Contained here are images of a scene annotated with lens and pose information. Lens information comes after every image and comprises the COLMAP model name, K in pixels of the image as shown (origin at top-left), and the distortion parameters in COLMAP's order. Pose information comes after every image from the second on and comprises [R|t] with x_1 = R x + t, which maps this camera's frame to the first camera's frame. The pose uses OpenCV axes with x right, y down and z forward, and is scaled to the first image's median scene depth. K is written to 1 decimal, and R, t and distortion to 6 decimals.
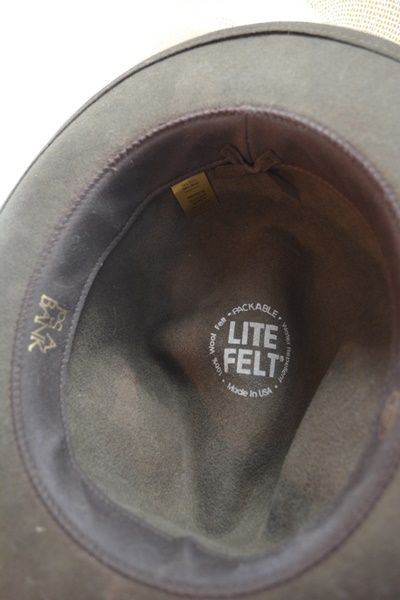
lens RADIAL K [[578.2, 0, 199.3], [0, 578.2, 299.7], [0, 0, 1]] dist [-0.015375, 0.000000]
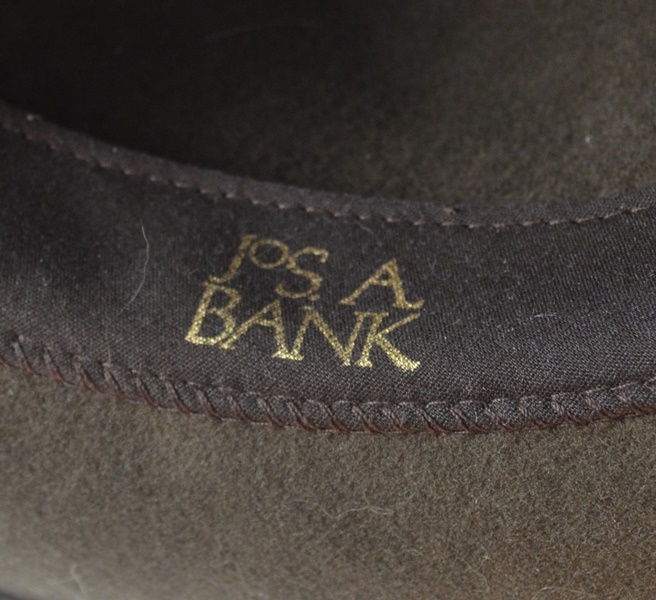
lens RADIAL K [[719.3, 0, 327.9], [0, 719.3, 299.6], [0, 0, 1]] dist [0.060954, 0.000000]
pose [[-0.086482, -0.987387, -0.132618, -0.220268], [0.988574, -0.101548, 0.111399, 0.018545], [-0.123461, -0.121468, 0.984887, 0.700583]]
